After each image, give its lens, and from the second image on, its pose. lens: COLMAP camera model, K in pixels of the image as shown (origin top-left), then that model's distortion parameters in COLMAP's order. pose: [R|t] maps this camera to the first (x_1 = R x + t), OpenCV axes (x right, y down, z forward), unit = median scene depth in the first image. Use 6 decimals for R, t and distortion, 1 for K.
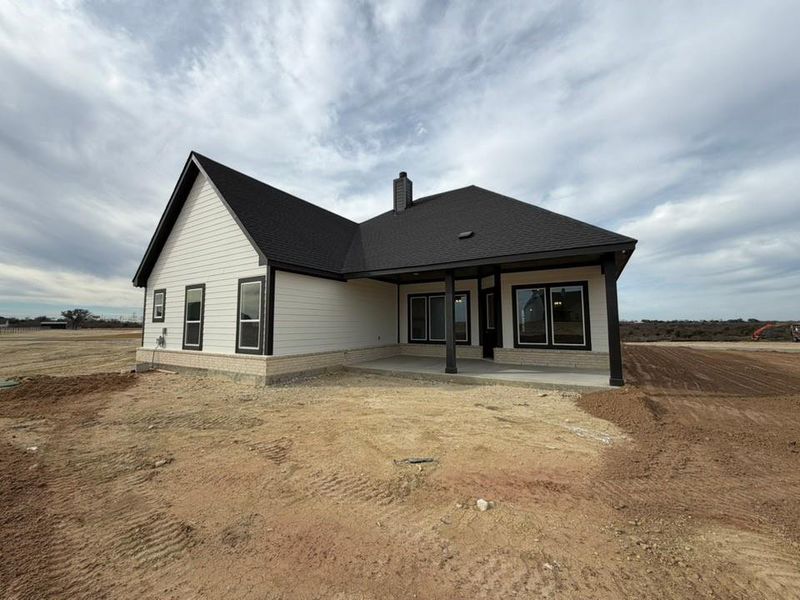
lens RADIAL K [[321.1, 0, 398.3], [0, 321.1, 298.1], [0, 0, 1]] dist [0.009230, -0.004421]
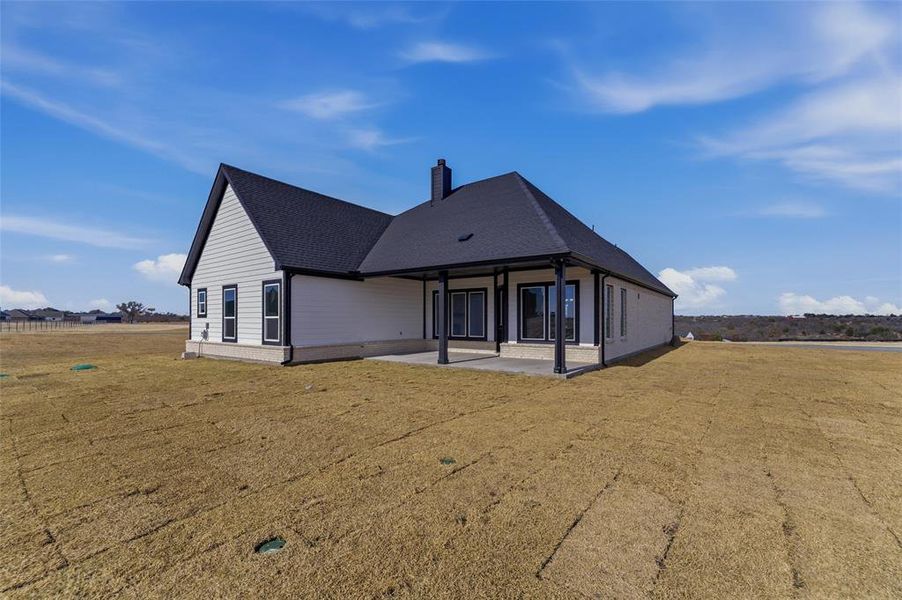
lens RADIAL K [[387.0, 0, 455.5], [0, 387.0, 319.3], [0, 0, 1]] dist [-0.000277, -0.000018]
pose [[0.996404, 0.002887, -0.084686, 0.256695], [0.004141, 0.996566, 0.082703, -0.028277], [0.084633, -0.082757, 0.992970, -0.272389]]
